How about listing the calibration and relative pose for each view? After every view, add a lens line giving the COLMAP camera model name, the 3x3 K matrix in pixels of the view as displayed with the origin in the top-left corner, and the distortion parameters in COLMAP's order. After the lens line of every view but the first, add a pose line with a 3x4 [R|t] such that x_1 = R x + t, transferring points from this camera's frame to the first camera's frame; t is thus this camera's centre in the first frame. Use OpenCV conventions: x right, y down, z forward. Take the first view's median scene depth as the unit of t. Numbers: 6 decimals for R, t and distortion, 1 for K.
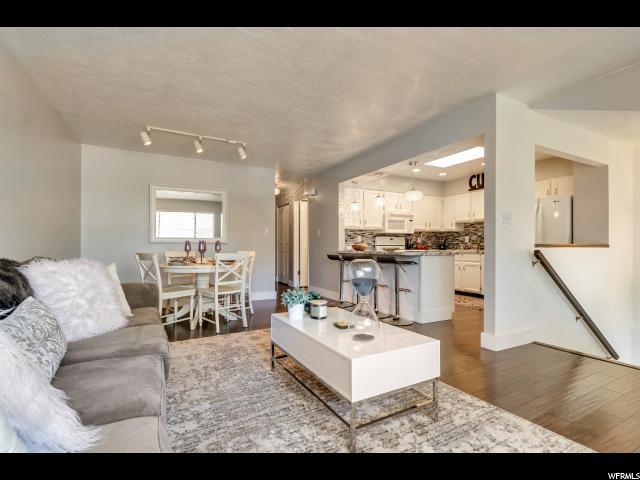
lens RADIAL K [[303.3, 0, 322.1], [0, 303.3, 246.9], [0, 0, 1]] dist [-0.013672, 0.000568]
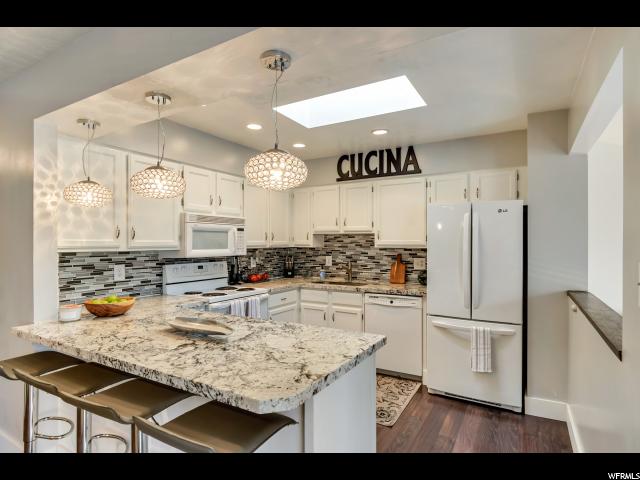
lens RADIAL K [[342.3, 0, 318.7], [0, 342.3, 242.6], [0, 0, 1]] dist [0.003836, -0.001992]
pose [[0.850698, -0.000961, 0.525654, 0.107568], [0.003725, 0.999984, -0.004200, -0.064407], [-0.525642, 0.005531, 0.850688, 0.458572]]
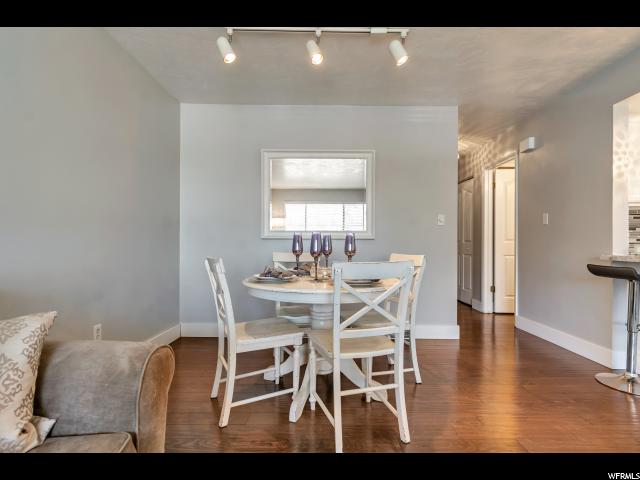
lens RADIAL K [[342.3, 0, 324.9], [0, 342.3, 242.9], [0, 0, 1]] dist [0.003836, -0.001992]
pose [[0.889801, 0.001802, -0.456346, -0.080774], [-0.004508, 0.999978, -0.004842, -0.001386], [0.456327, 0.006366, 0.889789, 0.312464]]
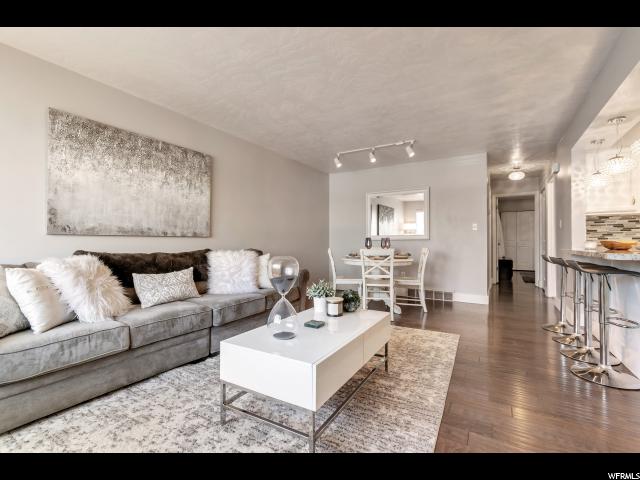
lens RADIAL K [[289.3, 0, 322.8], [0, 289.3, 240.0], [0, 0, 1]] dist [0.003027, 0.000028]
pose [[0.510583, -0.010630, -0.859763, 0.285007], [-0.001372, 0.999912, -0.013178, 0.000726], [0.859828, 0.007909, 0.510523, 0.174108]]
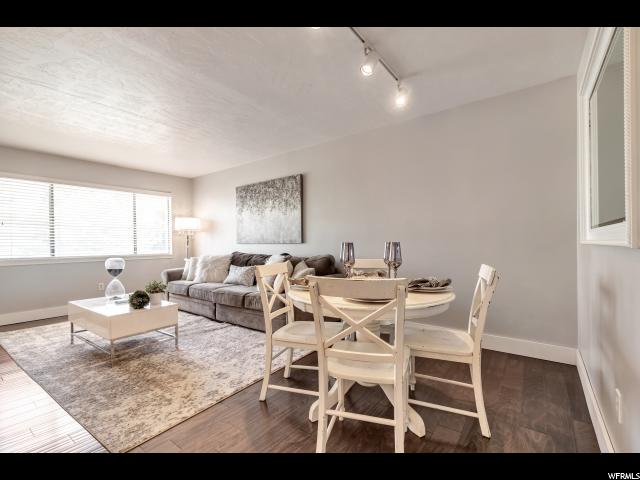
lens RADIAL K [[289.3, 0, 318.8], [0, 289.3, 242.1], [0, 0, 1]] dist [0.003027, 0.000028]
pose [[-0.901433, 0.006409, -0.432871, -0.069561], [0.006446, 0.999978, 0.001380, -0.015771], [0.432870, -0.001546, -0.901455, 0.914577]]
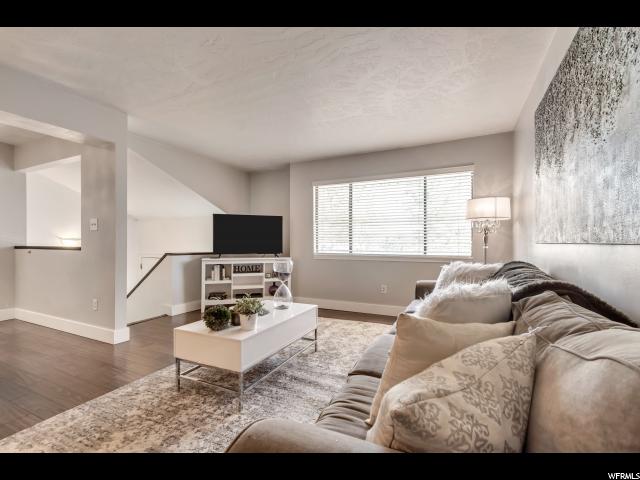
lens RADIAL K [[289.3, 0, 329.6], [0, 289.3, 245.7], [0, 0, 1]] dist [0.003027, 0.000028]
pose [[-0.602272, -0.010266, 0.798225, -0.352198], [0.002806, 0.999884, 0.014977, -0.013886], [-0.798286, 0.011260, -0.602173, 0.484985]]
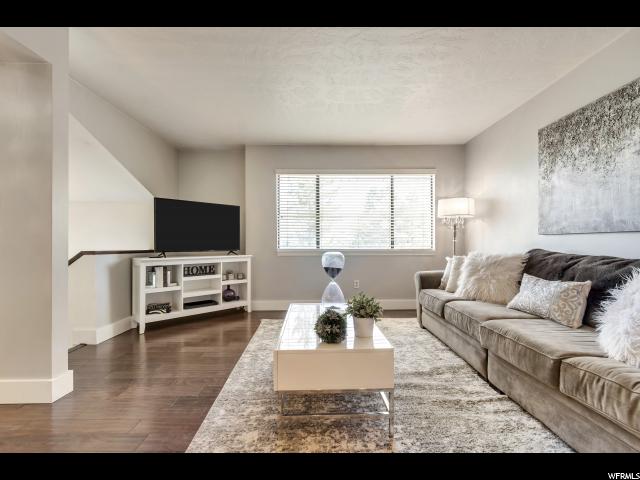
lens RADIAL K [[289.3, 0, 325.1], [0, 289.3, 244.2], [0, 0, 1]] dist [0.003027, 0.000028]
pose [[-0.893680, -0.003200, 0.448693, -0.121909], [0.003324, 0.999900, 0.013751, -0.003548], [-0.448692, 0.013780, -0.893580, 0.617492]]
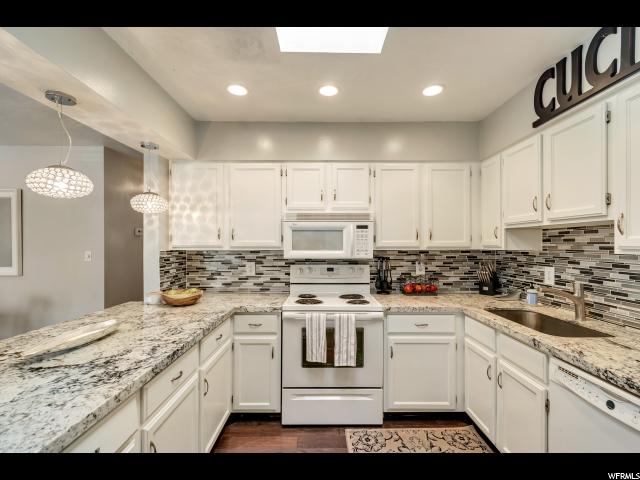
lens RADIAL K [[289.3, 0, 324.4], [0, 289.3, 245.0], [0, 0, 1]] dist [0.003027, 0.000028]
pose [[0.894256, 0.001309, -0.447554, 0.431060], [-0.001549, 0.999999, -0.000169, -0.064310], [0.447554, 0.000845, 0.894257, 0.642743]]
